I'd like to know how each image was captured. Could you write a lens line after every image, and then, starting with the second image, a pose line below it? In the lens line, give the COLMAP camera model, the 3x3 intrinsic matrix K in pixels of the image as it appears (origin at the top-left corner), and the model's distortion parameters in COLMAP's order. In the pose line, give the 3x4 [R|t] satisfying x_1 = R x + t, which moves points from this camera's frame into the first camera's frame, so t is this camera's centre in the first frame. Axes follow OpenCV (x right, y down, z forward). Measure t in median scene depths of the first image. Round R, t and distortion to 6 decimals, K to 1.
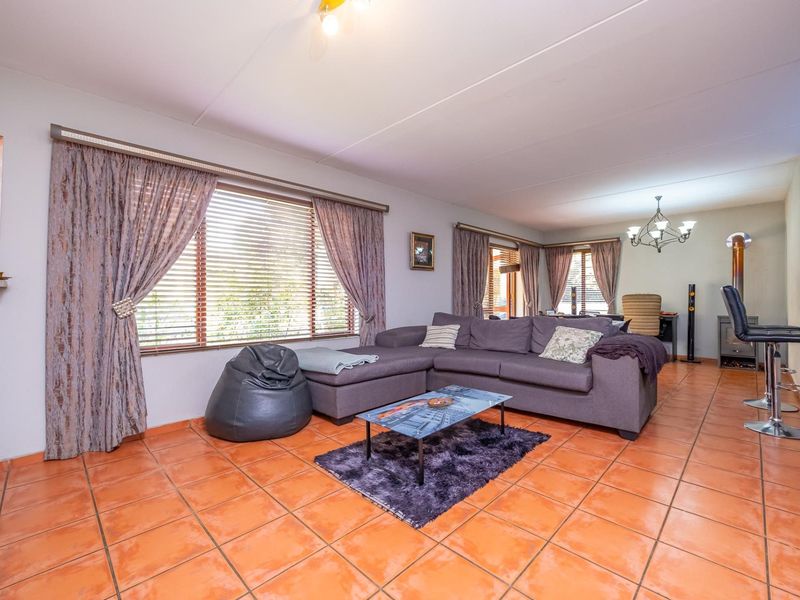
lens RADIAL K [[359.1, 0, 401.2], [0, 359.1, 297.5], [0, 0, 1]] dist [-0.006191, 0.004238]
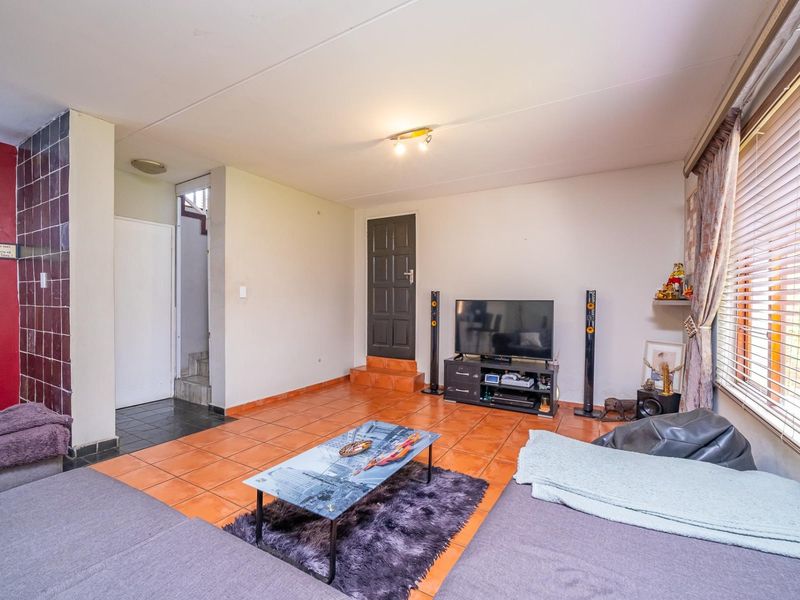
lens RADIAL K [[359.1, 0, 398.0], [0, 359.1, 300.0], [0, 0, 1]] dist [-0.006191, 0.004238]
pose [[-0.970444, -0.001779, -0.241322, 0.106287], [-0.002723, 0.999990, 0.003581, -0.022223], [0.241313, 0.004132, -0.970439, 0.884834]]
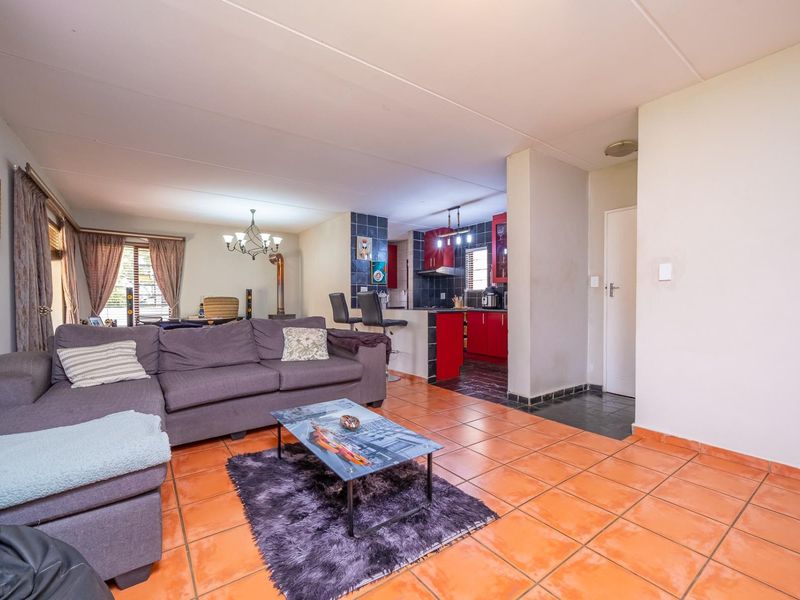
lens RADIAL K [[359.1, 0, 407.8], [0, 359.1, 310.0], [0, 0, 1]] dist [-0.006191, 0.004238]
pose [[0.151759, -0.021647, 0.988181, -0.331728], [0.002312, 0.999765, 0.021545, 0.007965], [-0.988415, -0.000985, 0.151773, 0.363767]]
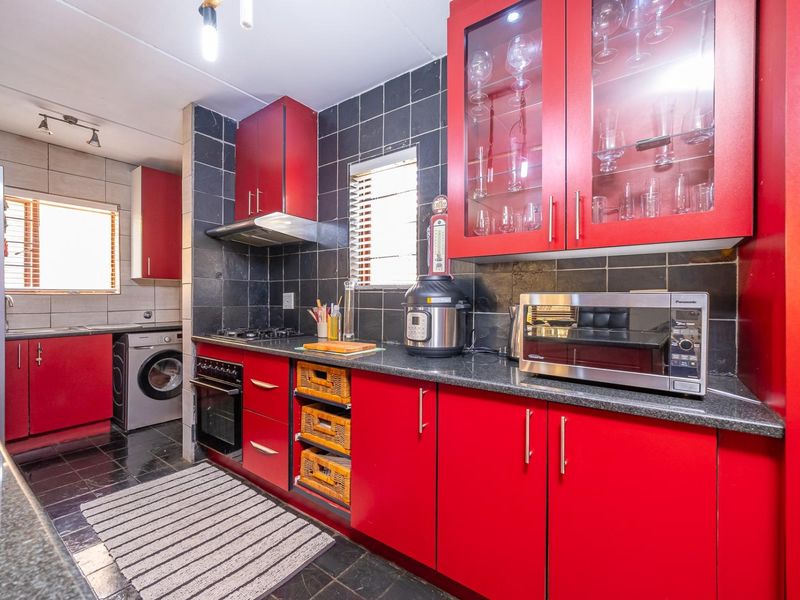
lens RADIAL K [[359.1, 0, 405.1], [0, 359.1, 297.7], [0, 0, 1]] dist [-0.006191, 0.004238]
pose [[-0.142332, 0.003725, 0.989812, 0.621394], [-0.006439, 0.999968, -0.004689, -0.021205], [-0.989798, -0.007041, -0.142304, 0.347585]]
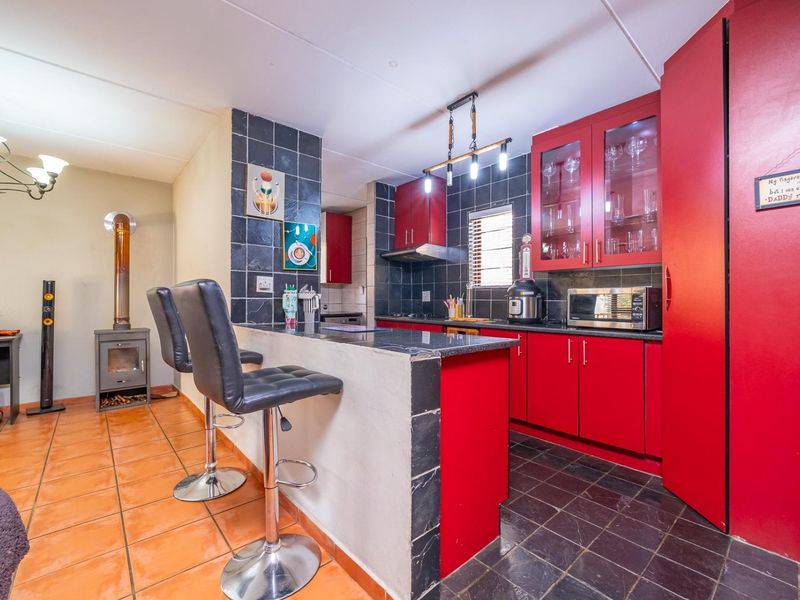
lens RADIAL K [[359.1, 0, 405.9], [0, 359.1, 301.9], [0, 0, 1]] dist [-0.006191, 0.004238]
pose [[0.069011, -0.003775, 0.997609, 0.306673], [-0.003530, 0.999986, 0.004028, -0.007427], [-0.997610, -0.003799, 0.068997, 0.436411]]
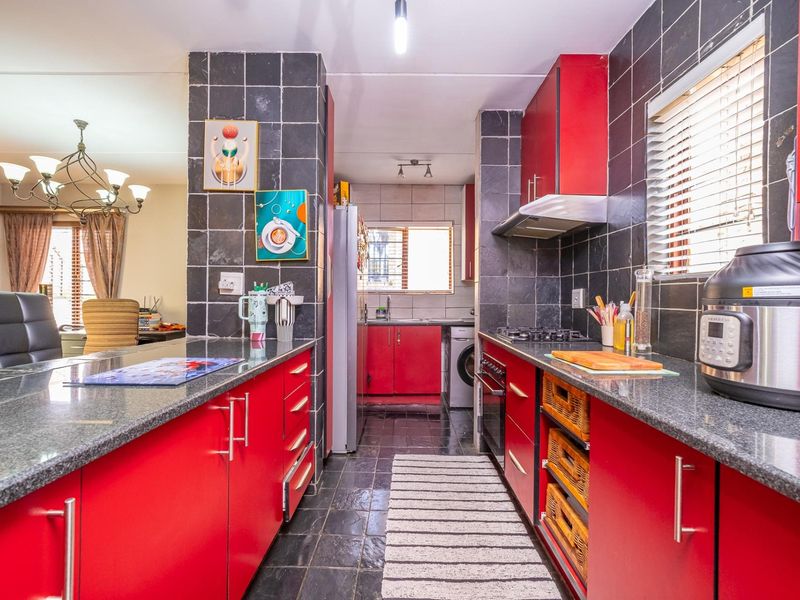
lens RADIAL K [[359.1, 0, 402.6], [0, 359.1, 299.6], [0, 0, 1]] dist [-0.006191, 0.004238]
pose [[0.715004, 0.002454, 0.699116, 0.708759], [-0.007232, 0.999966, 0.003887, -0.016659], [-0.699083, -0.007835, 0.714998, 0.272677]]
